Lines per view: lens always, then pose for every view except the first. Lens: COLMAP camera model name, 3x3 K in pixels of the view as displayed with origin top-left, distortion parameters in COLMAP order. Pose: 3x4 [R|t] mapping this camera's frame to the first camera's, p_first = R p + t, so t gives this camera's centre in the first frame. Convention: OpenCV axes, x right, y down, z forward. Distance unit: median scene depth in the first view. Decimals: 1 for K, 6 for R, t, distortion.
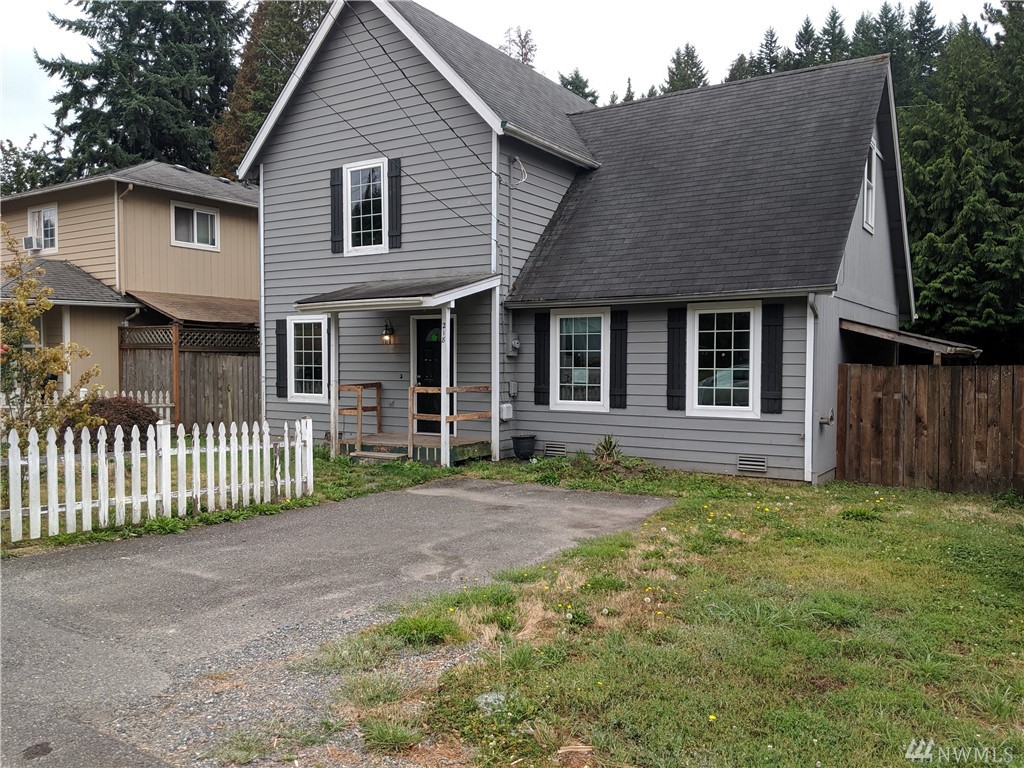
lens RADIAL K [[835.2, 0, 510.4], [0, 835.2, 389.4], [0, 0, 1]] dist [0.180216, -0.348074]
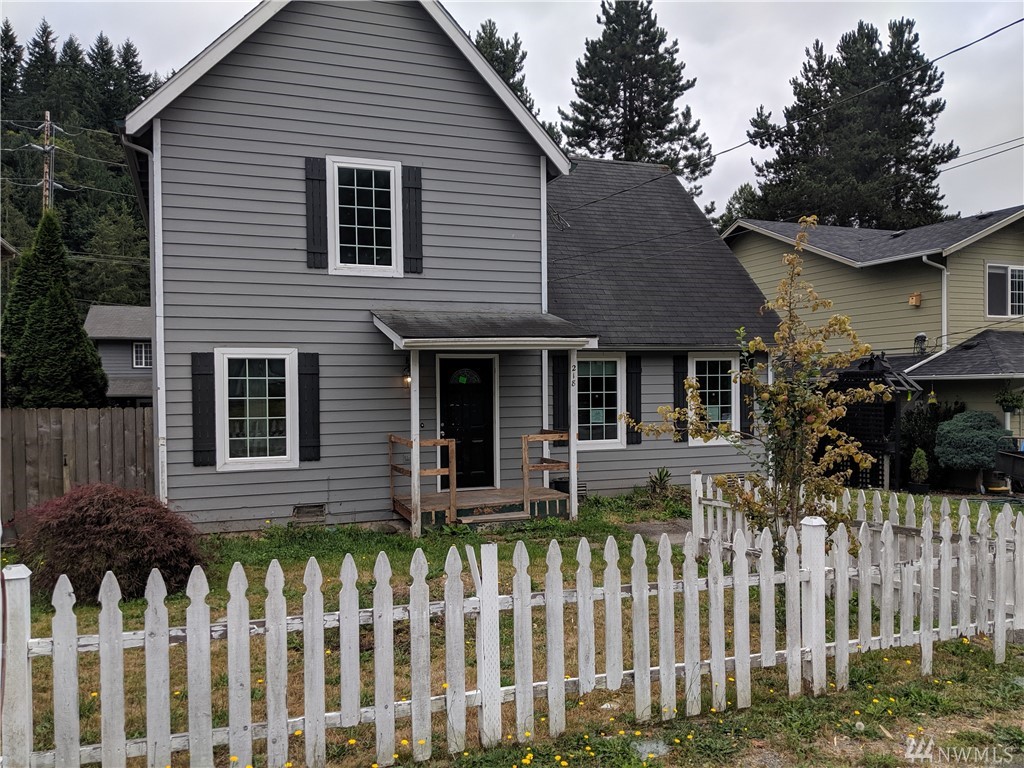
lens RADIAL K [[865.8, 0, 514.0], [0, 865.8, 420.9], [0, 0, 1]] dist [0.146482, -0.110068]
pose [[0.560852, -0.031936, 0.827300, -0.784118], [0.053133, 0.998584, 0.002528, -0.016837], [-0.826210, 0.042539, 0.561755, 0.424752]]
